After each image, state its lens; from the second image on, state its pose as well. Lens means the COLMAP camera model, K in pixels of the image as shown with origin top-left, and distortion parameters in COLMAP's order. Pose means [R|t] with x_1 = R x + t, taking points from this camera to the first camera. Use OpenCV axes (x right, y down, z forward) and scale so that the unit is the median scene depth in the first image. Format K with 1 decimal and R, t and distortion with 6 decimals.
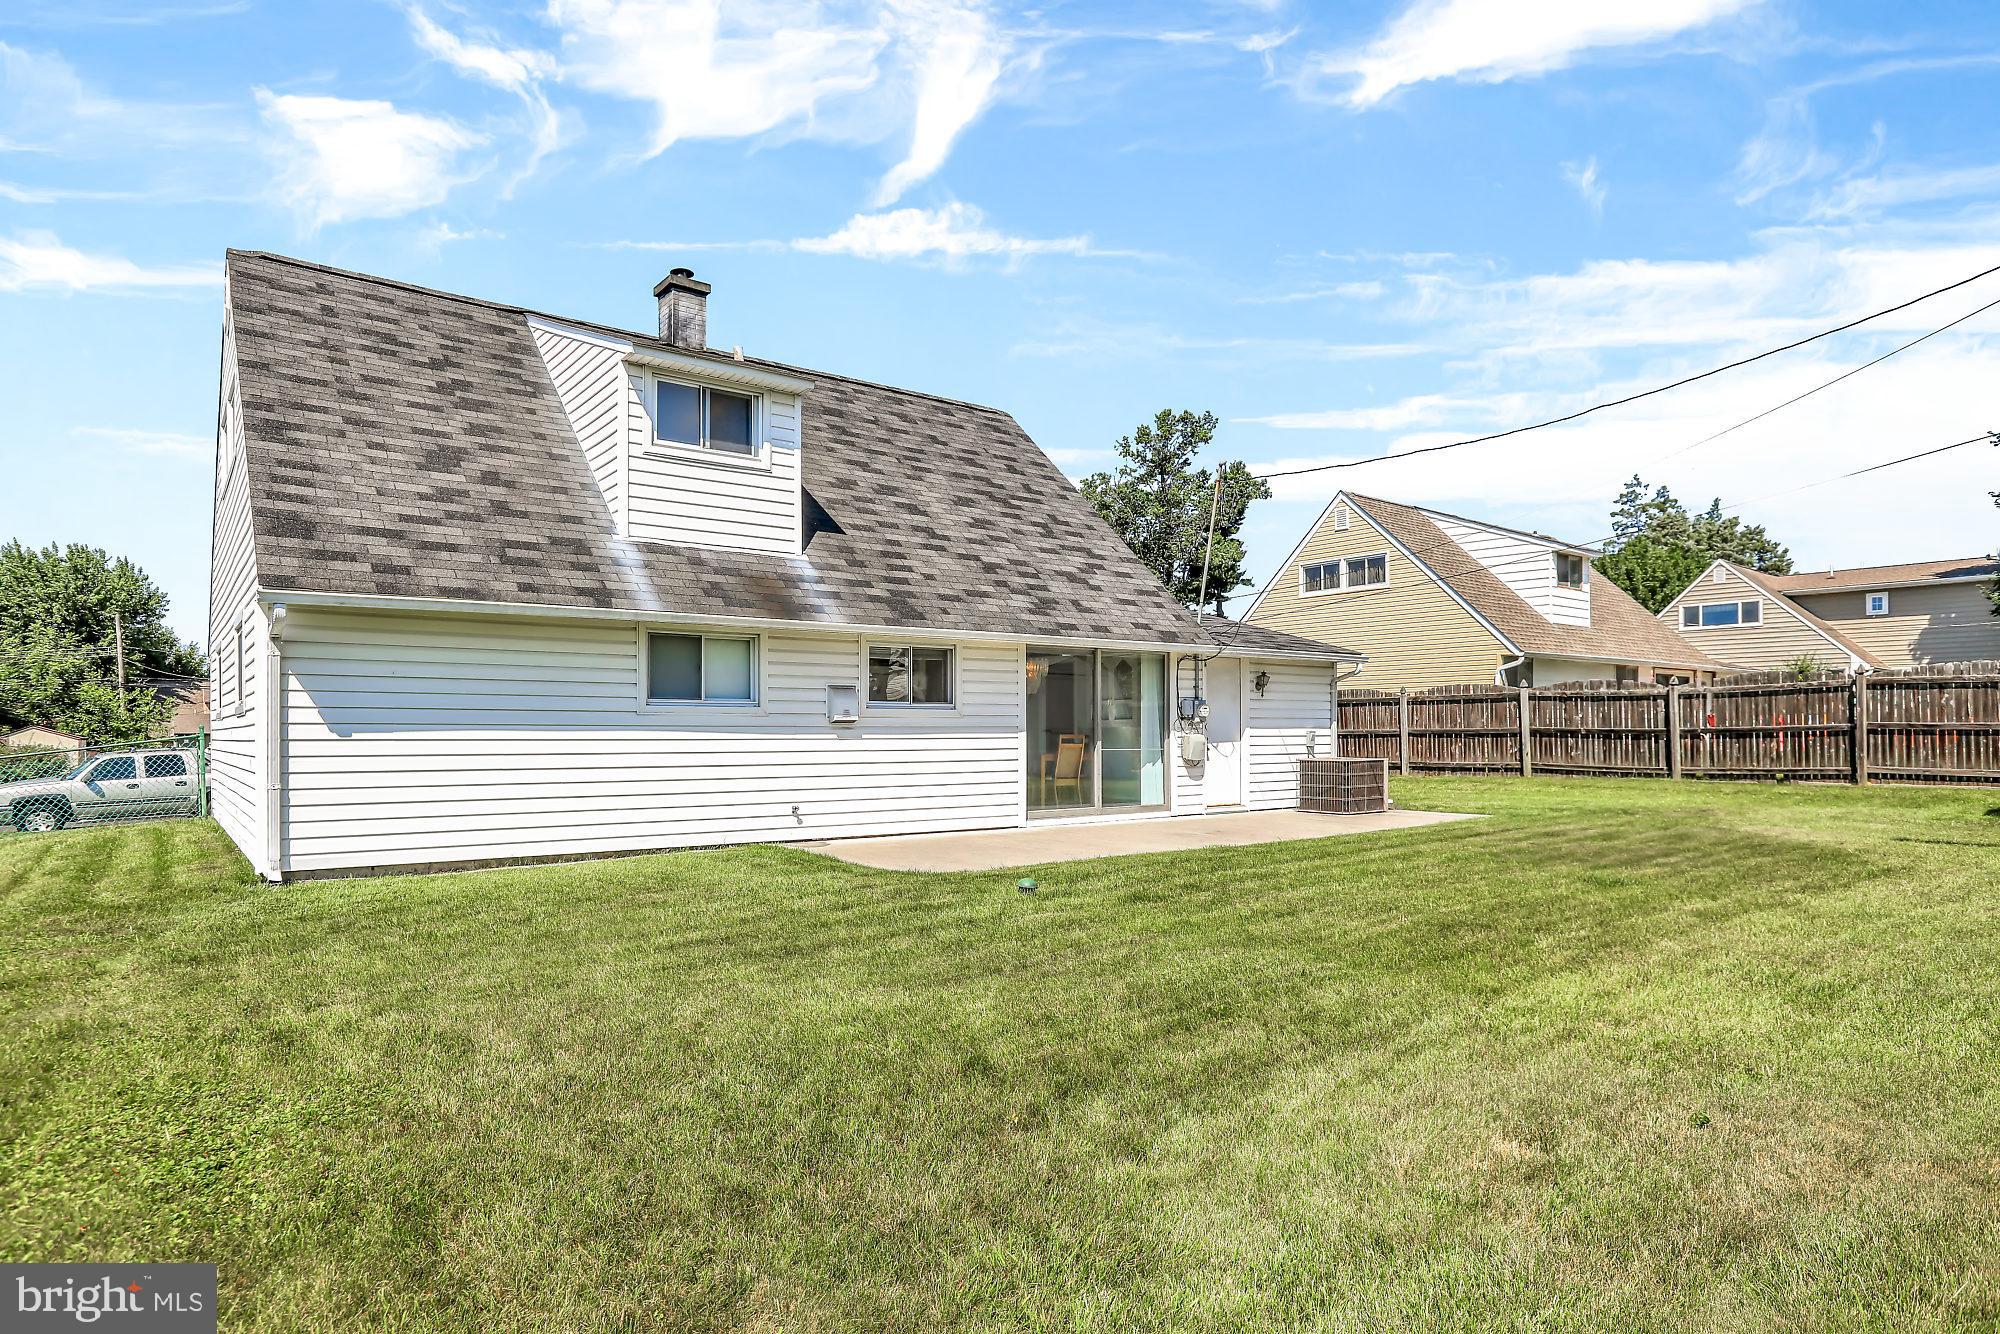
lens RADIAL K [[1139.1, 0, 1000.6], [0, 1139.1, 735.5], [0, 0, 1]] dist [-0.000025, -0.000496]
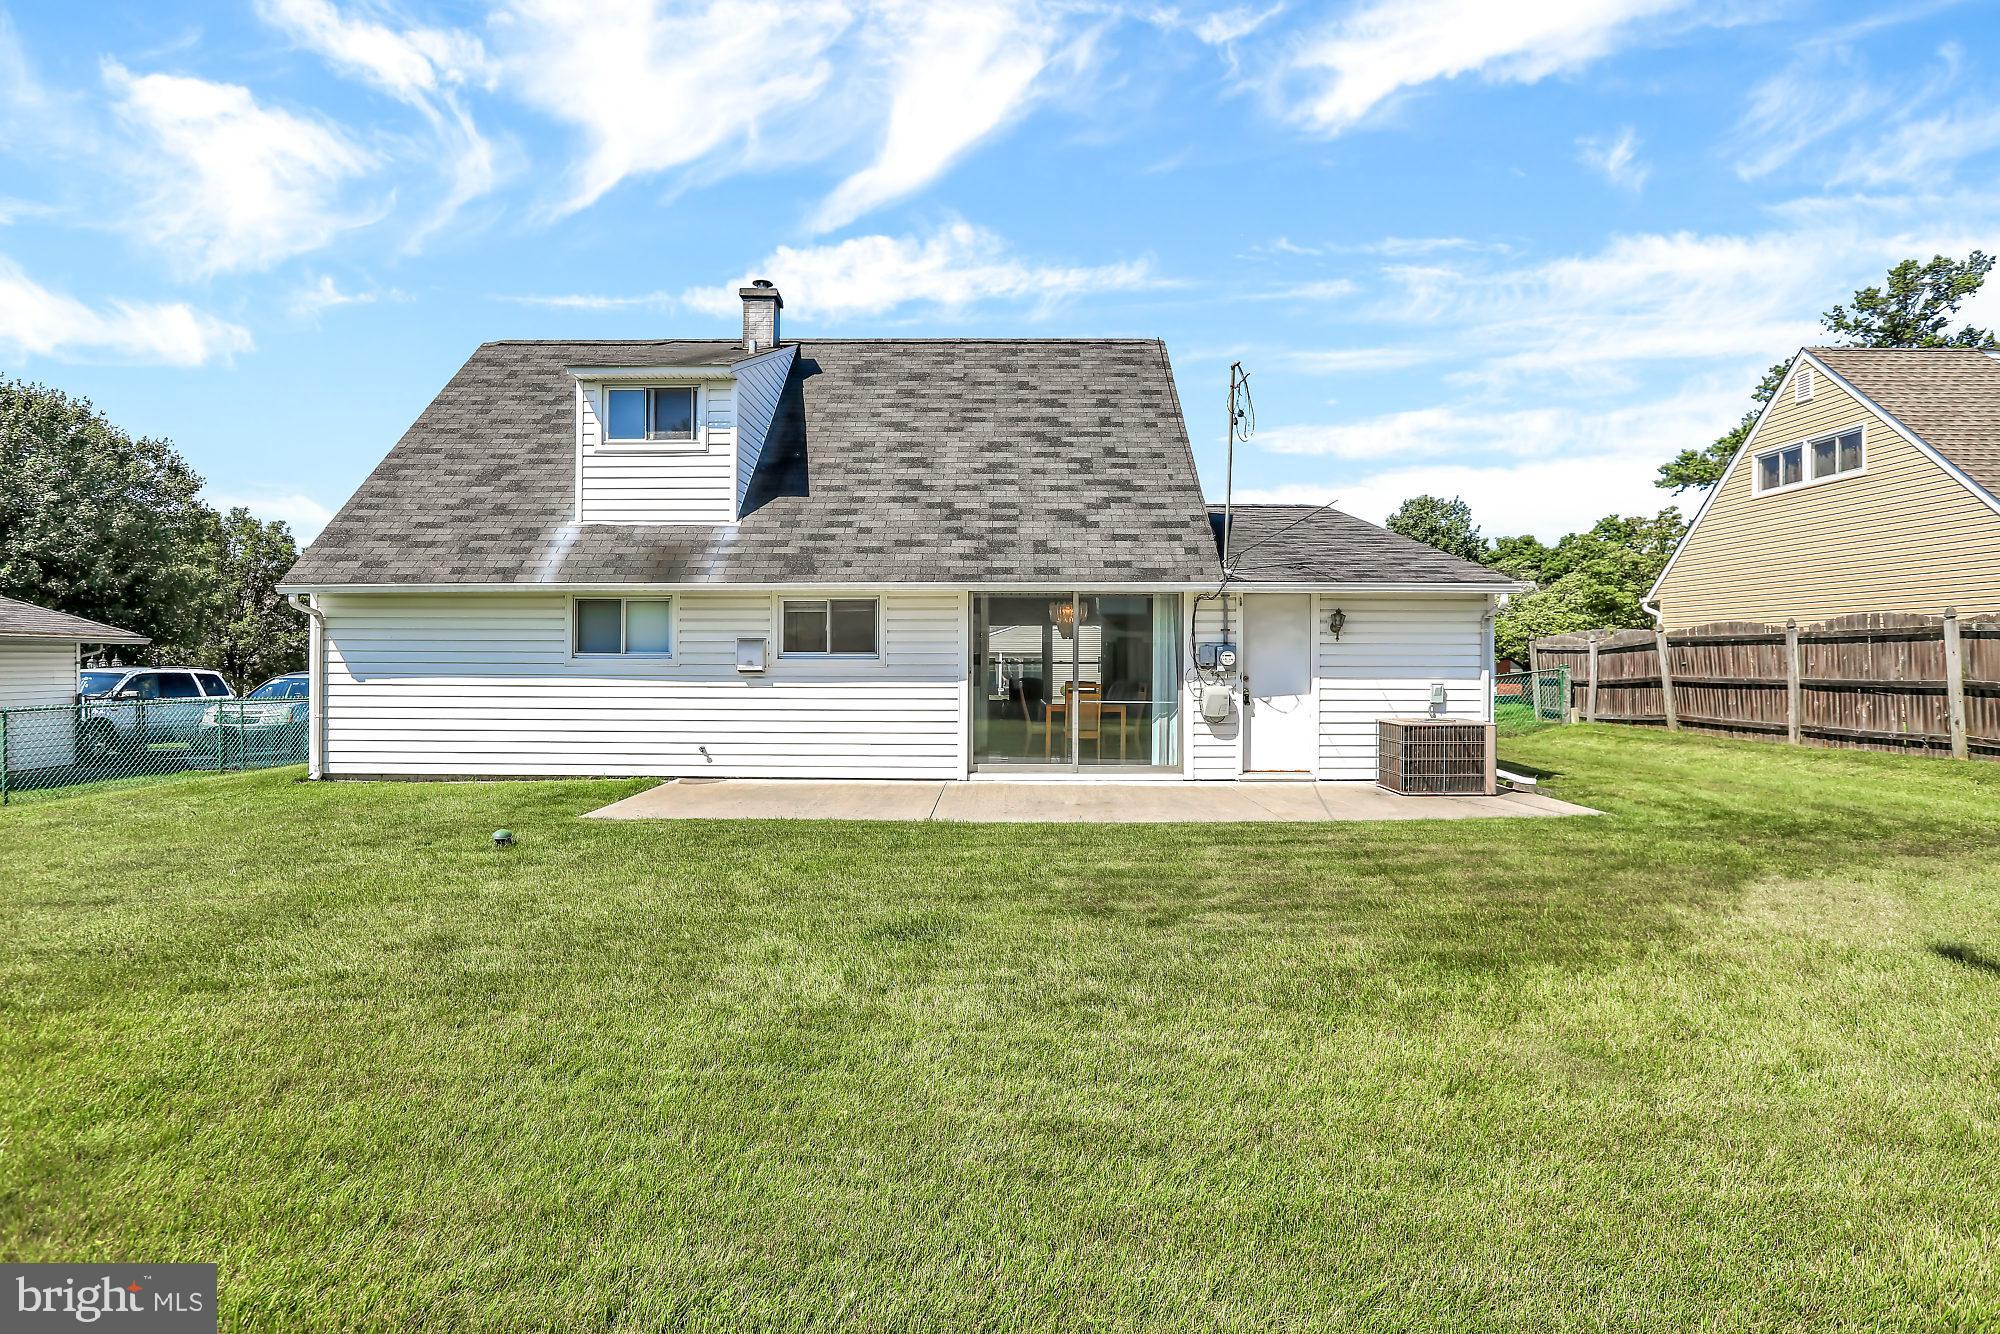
lens RADIAL K [[1032.9, 0, 1000.0], [0, 1032.9, 667.0], [0, 0, 1]] dist [-0.011428, 0.001282]
pose [[0.785894, 0.007952, -0.618310, 0.525074], [-0.006478, 0.999968, 0.004626, -0.017908], [0.618328, 0.000370, 0.785920, 0.292210]]
